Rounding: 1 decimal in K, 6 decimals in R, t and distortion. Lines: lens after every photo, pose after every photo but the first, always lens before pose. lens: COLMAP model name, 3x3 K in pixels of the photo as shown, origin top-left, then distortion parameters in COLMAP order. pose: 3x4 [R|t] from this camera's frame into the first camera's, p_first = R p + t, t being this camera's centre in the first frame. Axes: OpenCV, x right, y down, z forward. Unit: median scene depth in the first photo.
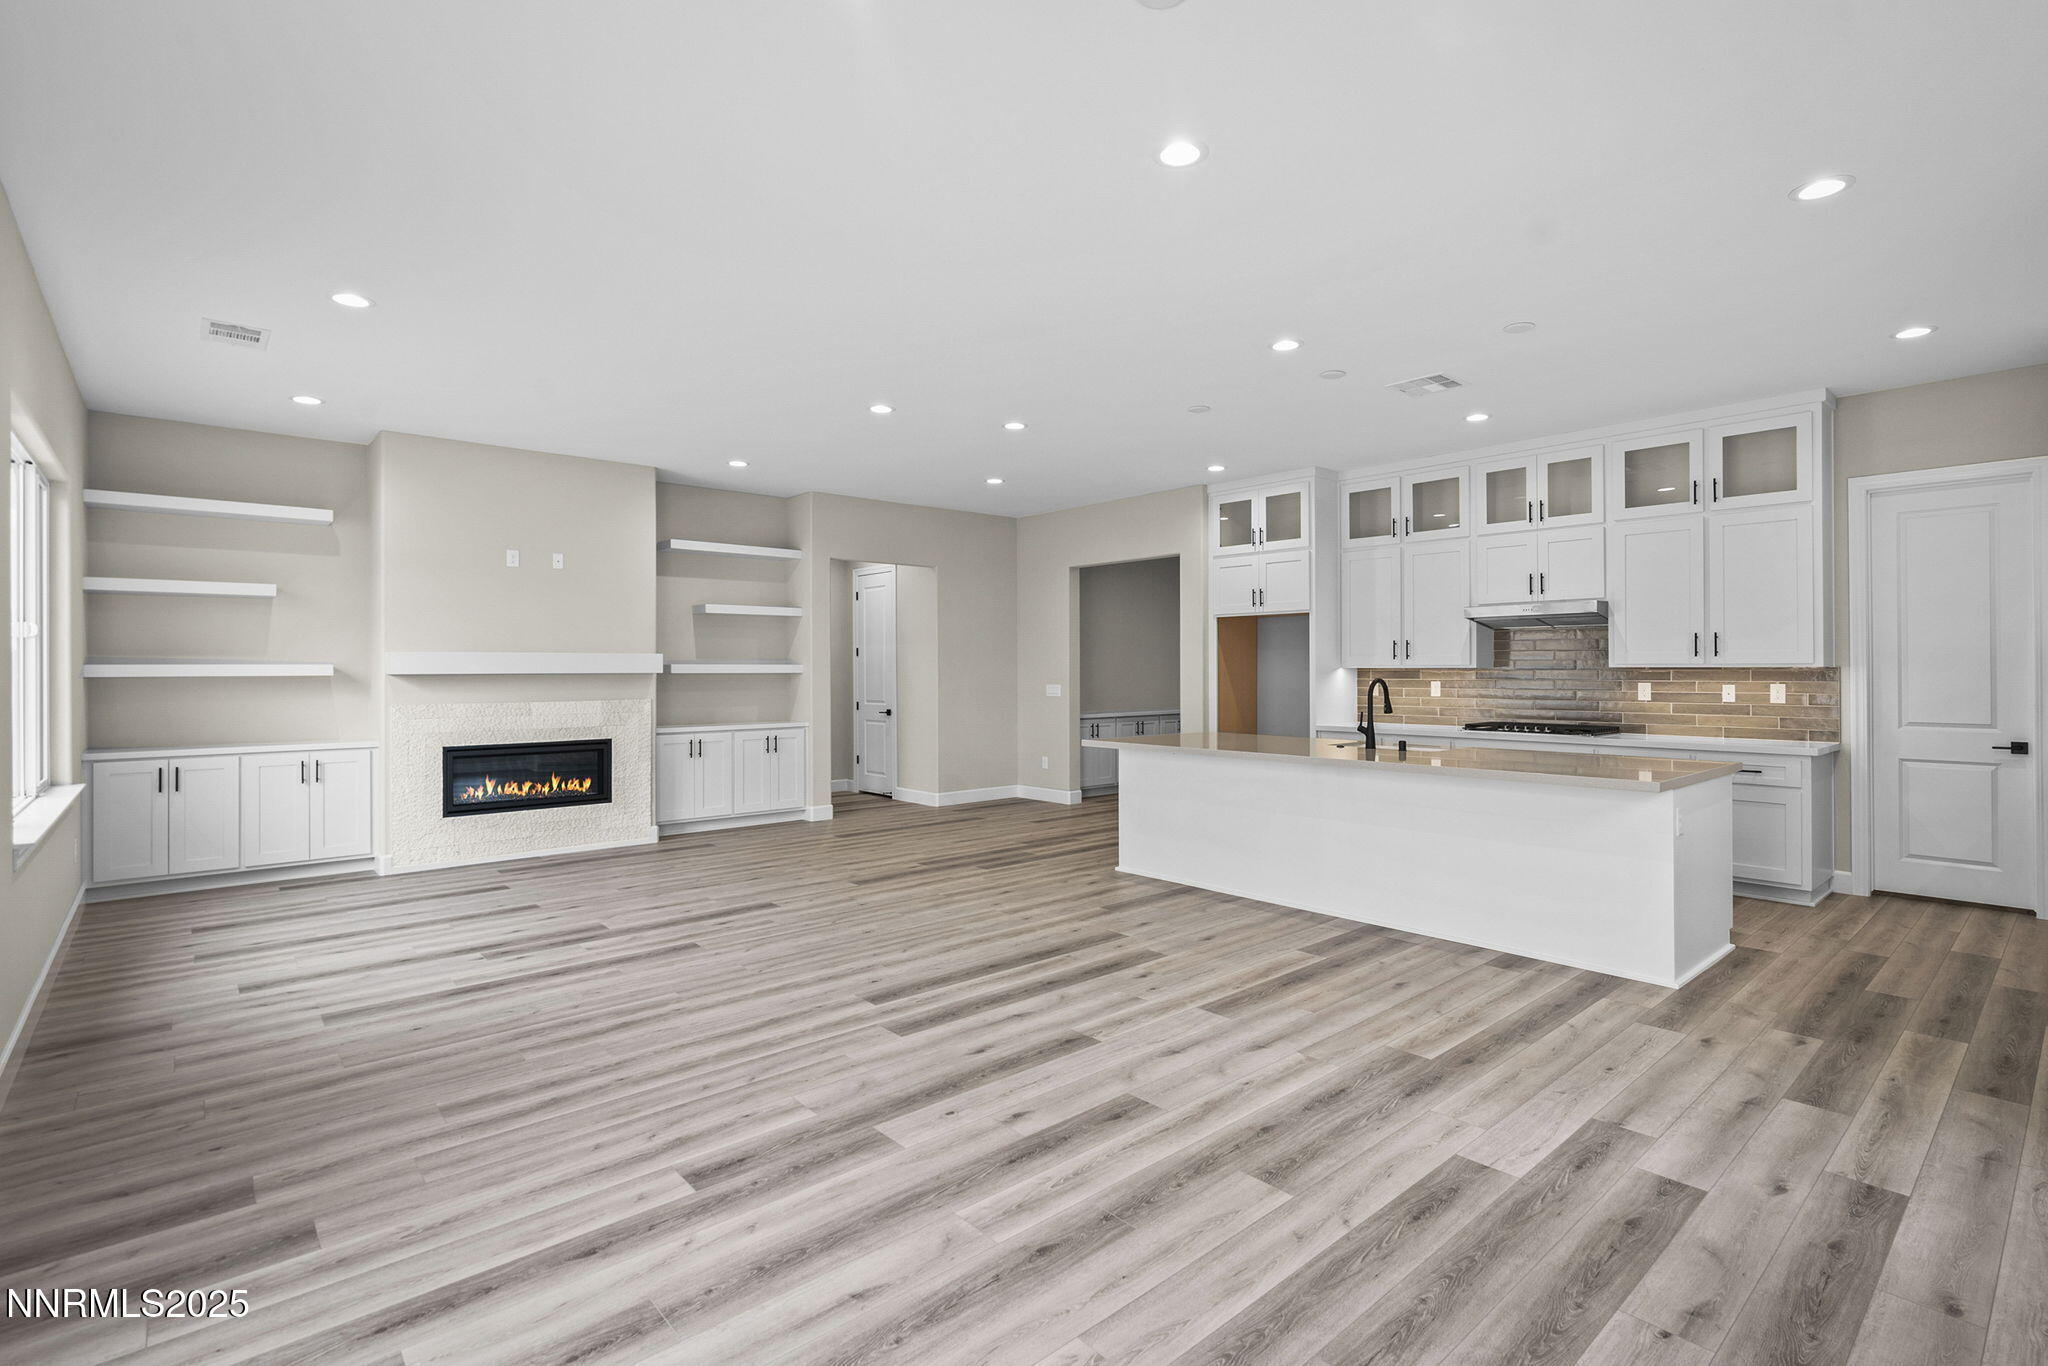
lens RADIAL K [[966.7, 0, 1074.9], [0, 966.7, 679.4], [0, 0, 1]] dist [-0.000617, 0.000563]
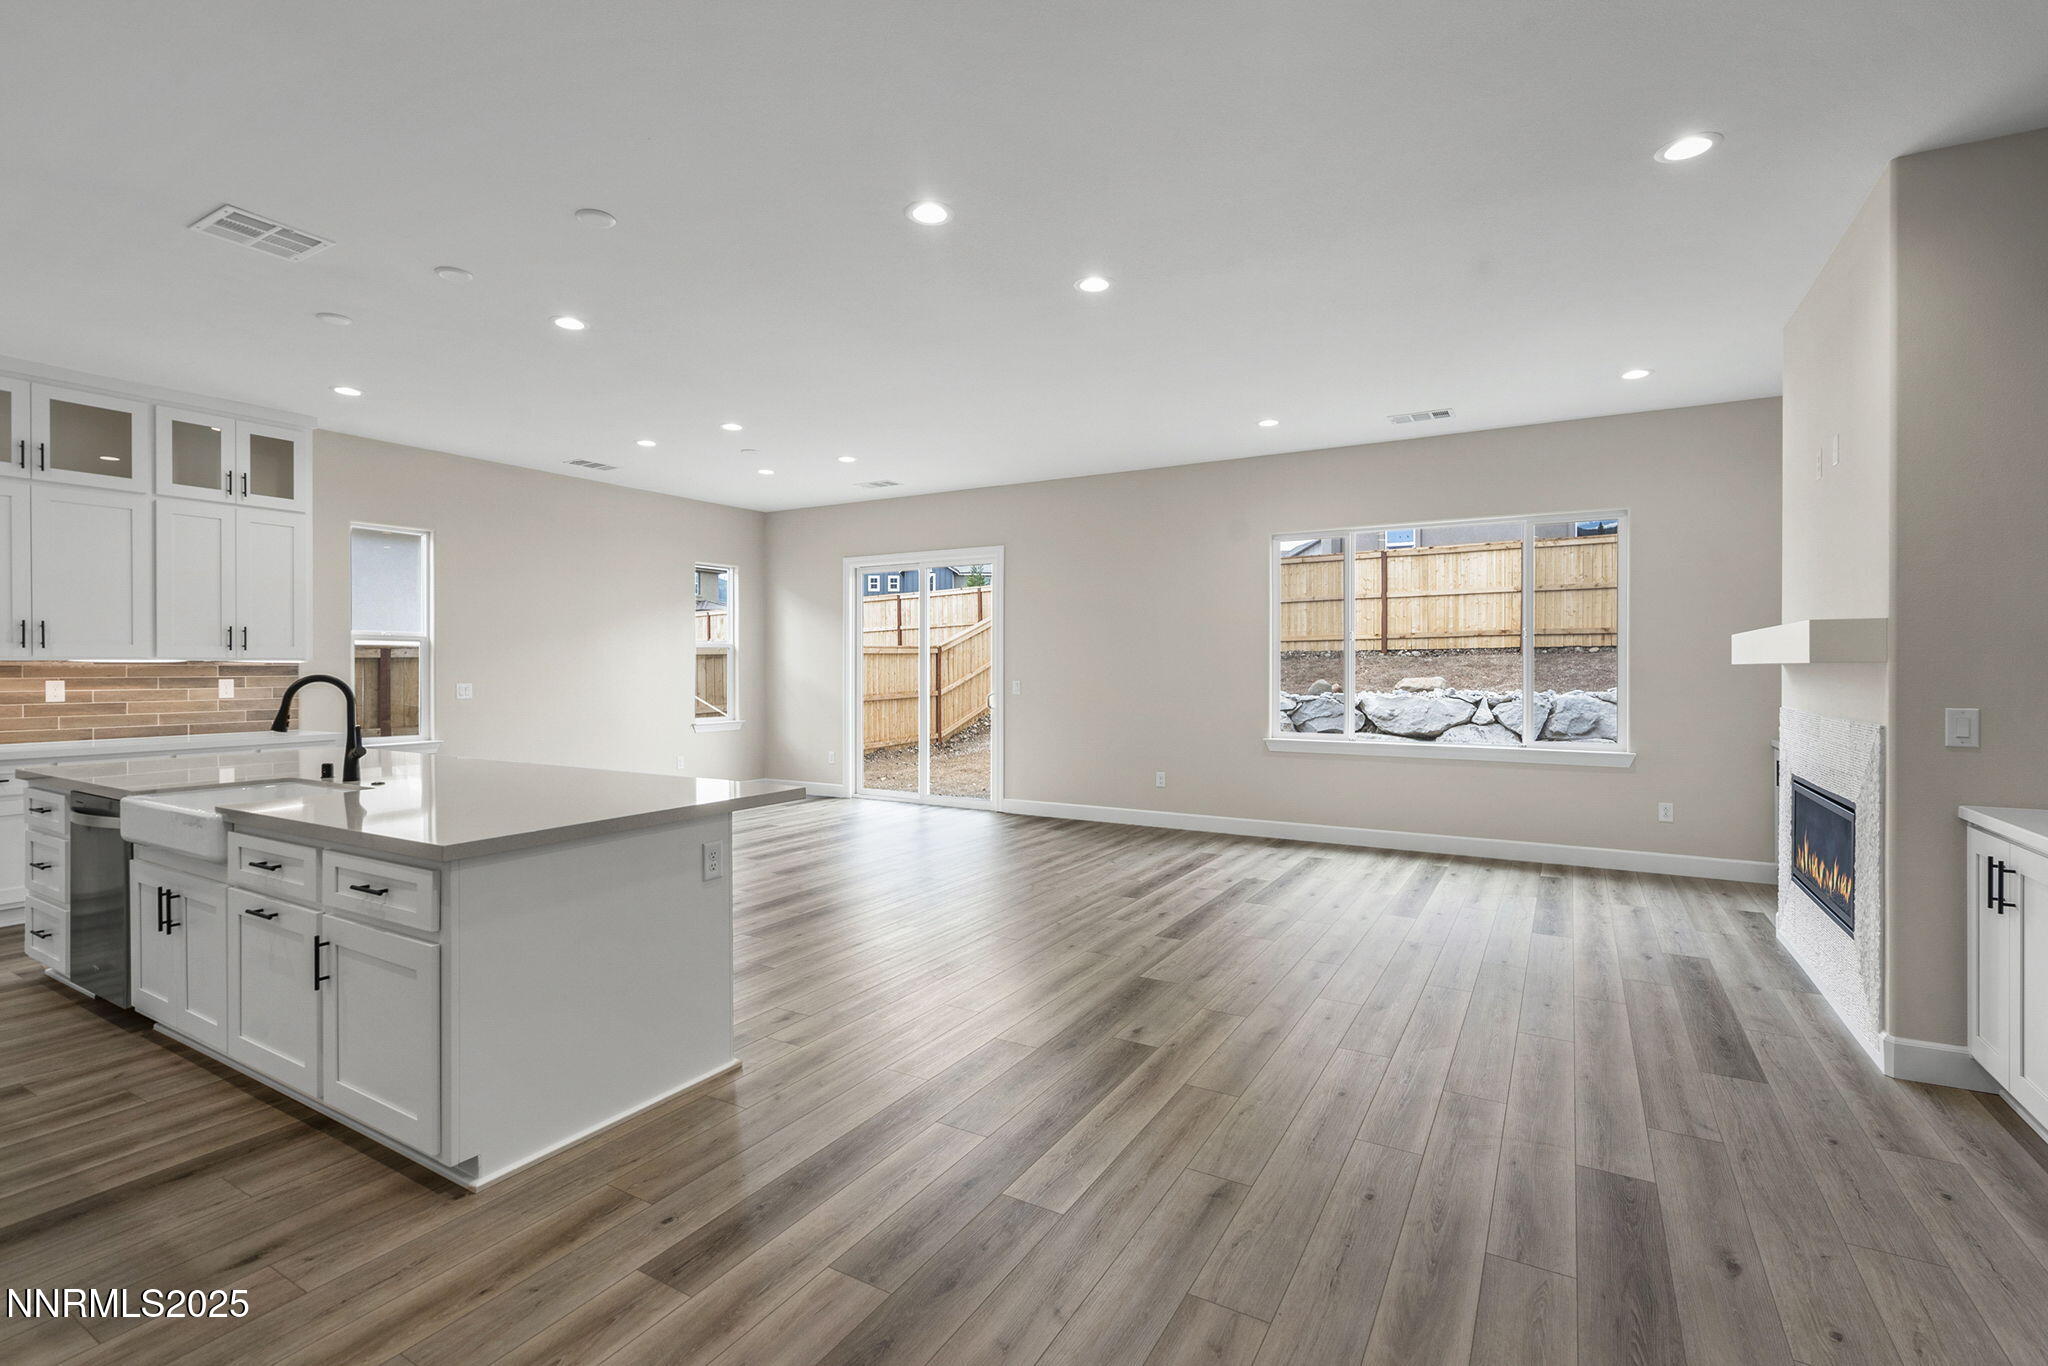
lens RADIAL K [[937.8, 0, 1031.7], [0, 937.8, 672.2], [0, 0, 1]] dist [0.000591, -0.000379]
pose [[-0.952068, 0.005647, -0.305835, 0.054469], [0.000124, 0.999837, 0.018076, -0.014145], [0.305887, 0.017172, -0.951913, 1.742272]]
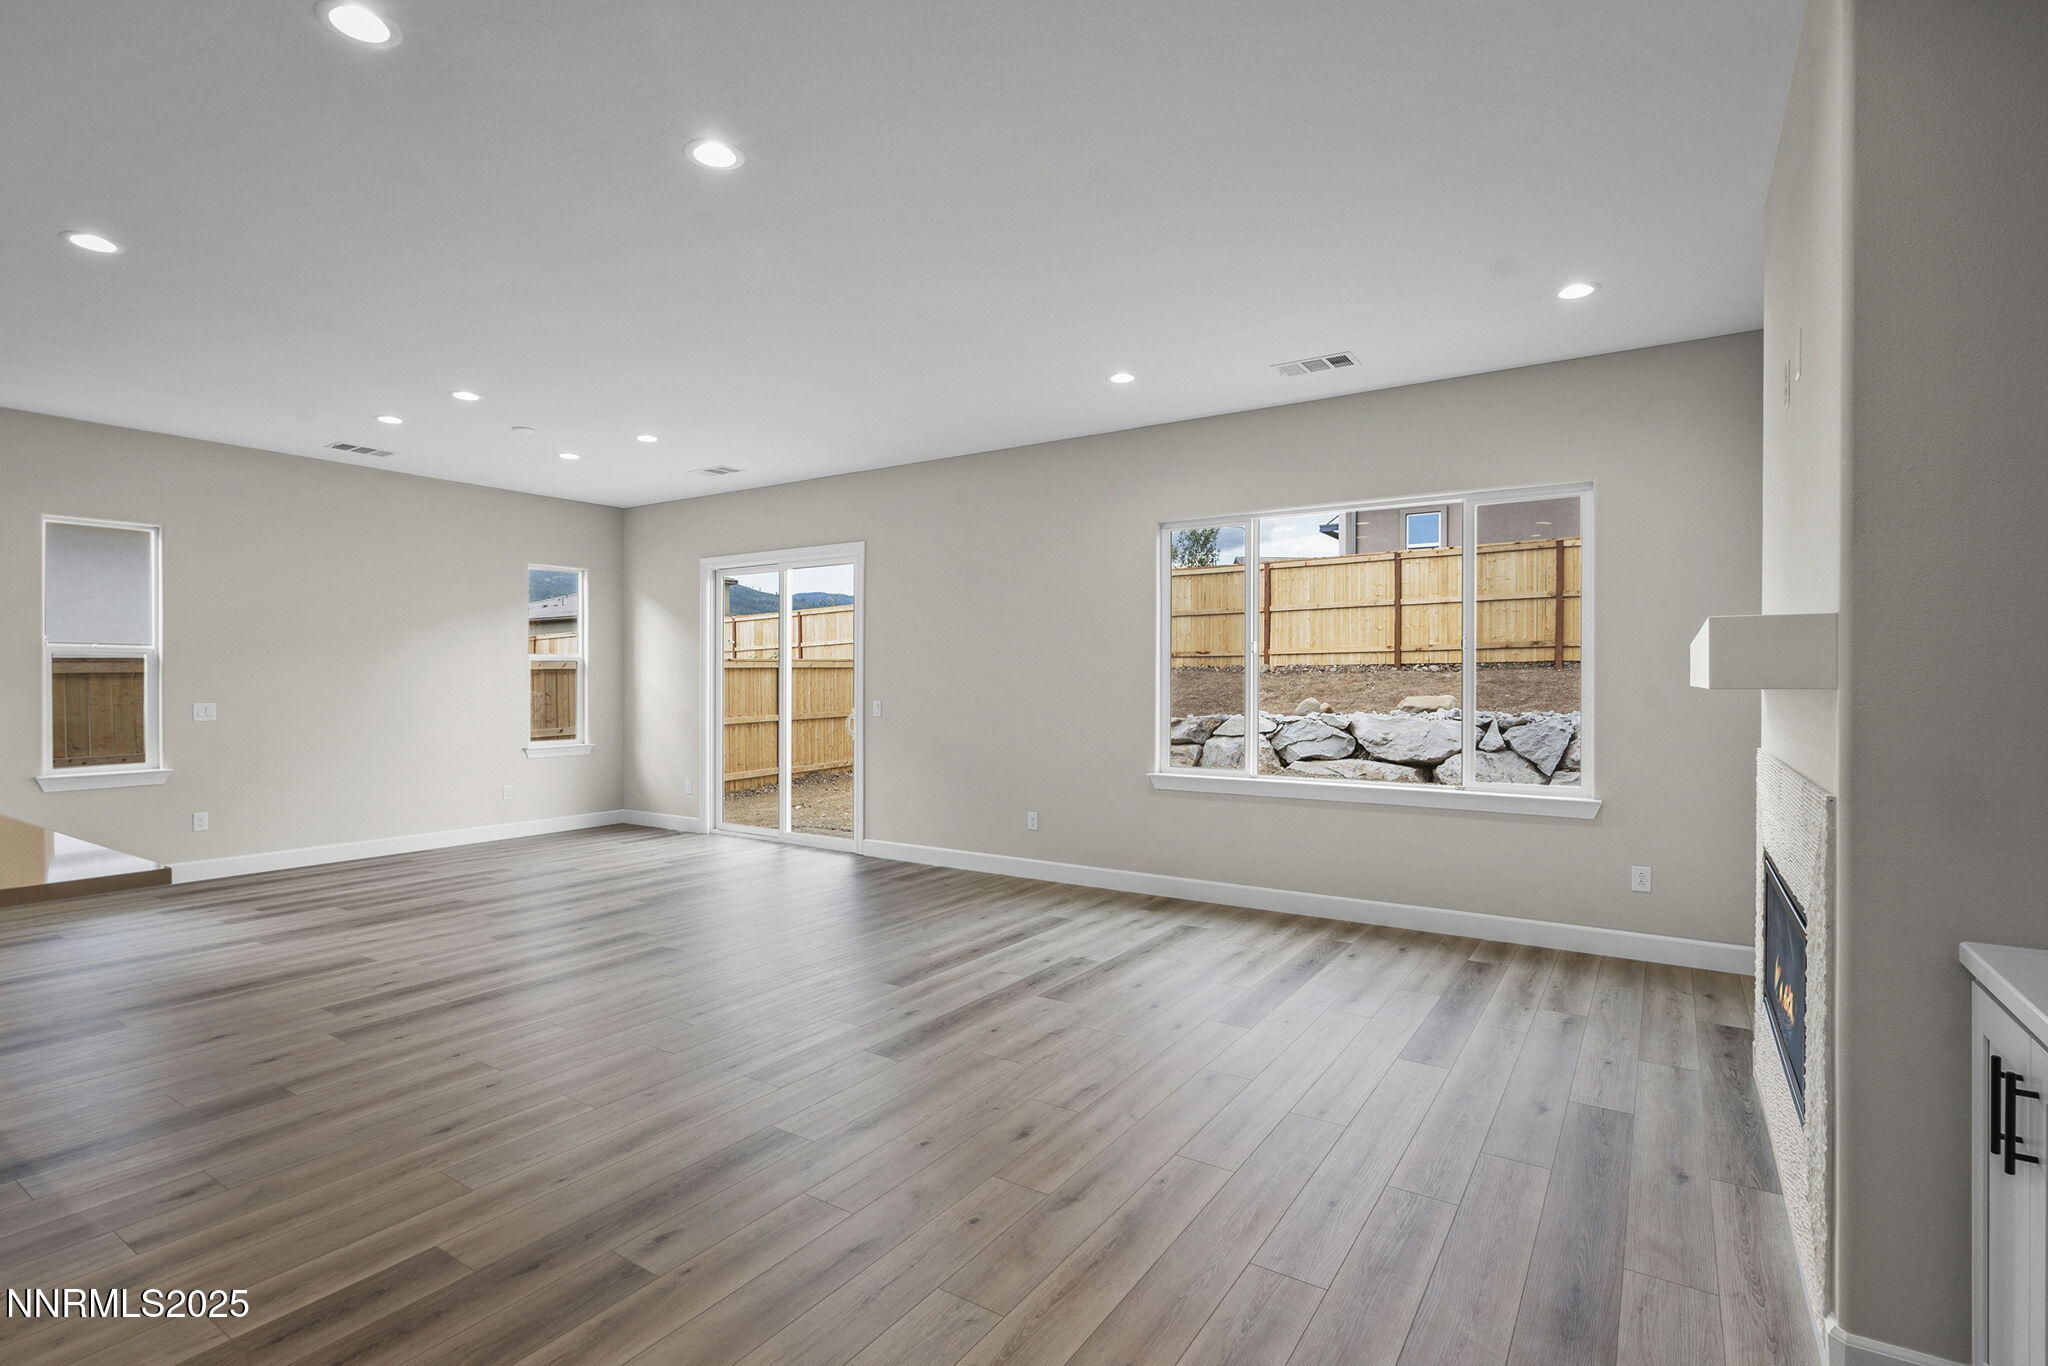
lens RADIAL K [[966.7, 0, 1012.8], [0, 966.7, 686.2], [0, 0, 1]] dist [-0.000617, 0.000563]
pose [[-0.971912, 0.003451, -0.235319, -0.247342], [-0.000776, 0.999840, 0.017869, -0.016357], [0.235343, 0.017550, -0.971754, 1.624265]]
